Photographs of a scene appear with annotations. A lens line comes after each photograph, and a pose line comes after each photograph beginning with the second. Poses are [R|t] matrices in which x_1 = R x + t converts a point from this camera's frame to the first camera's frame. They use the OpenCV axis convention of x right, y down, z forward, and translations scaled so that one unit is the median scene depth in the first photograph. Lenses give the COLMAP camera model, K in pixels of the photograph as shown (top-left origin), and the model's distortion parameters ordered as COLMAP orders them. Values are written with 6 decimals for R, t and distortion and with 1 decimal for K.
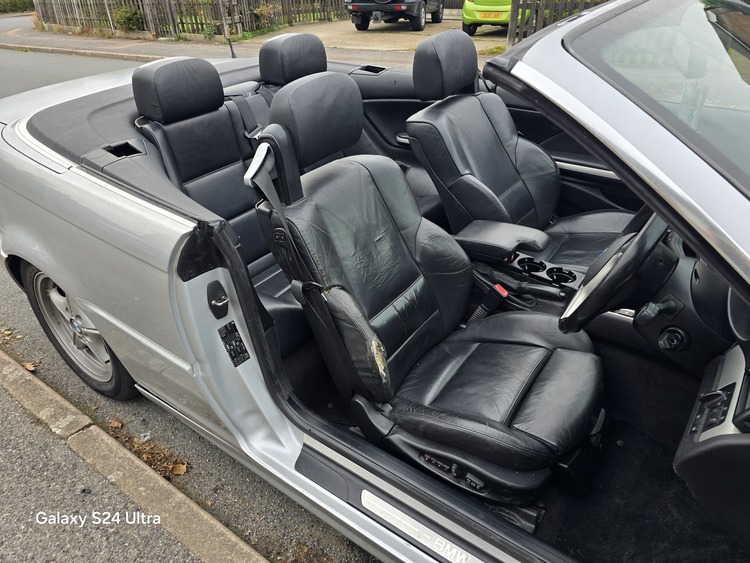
lens RADIAL K [[499.0, 0, 370.1], [0, 499.0, 278.3], [0, 0, 1]] dist [0.052115, -0.046138]
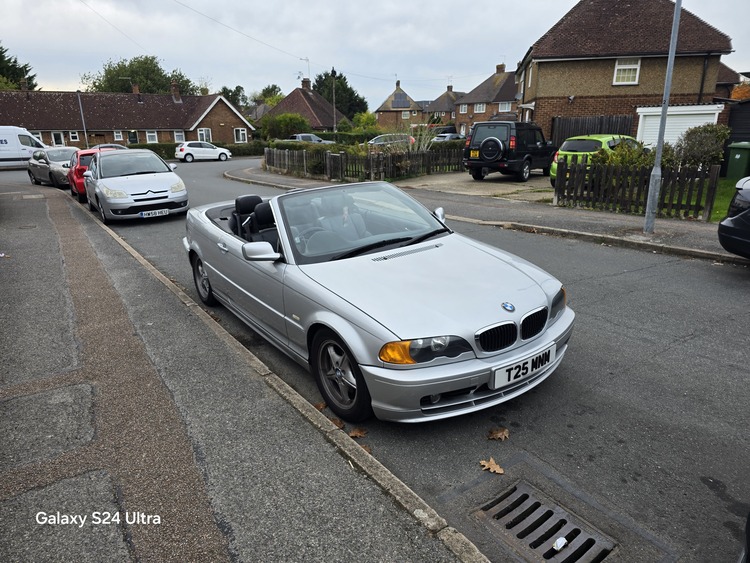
lens RADIAL K [[499.0, 0, 370.1], [0, 499.0, 278.3], [0, 0, 1]] dist [0.052115, -0.046138]
pose [[0.940620, 0.105335, -0.322705, 0.164488], [-0.181748, 0.959177, -0.216672, 0.071610], [0.286708, 0.262457, 0.921366, -0.181843]]
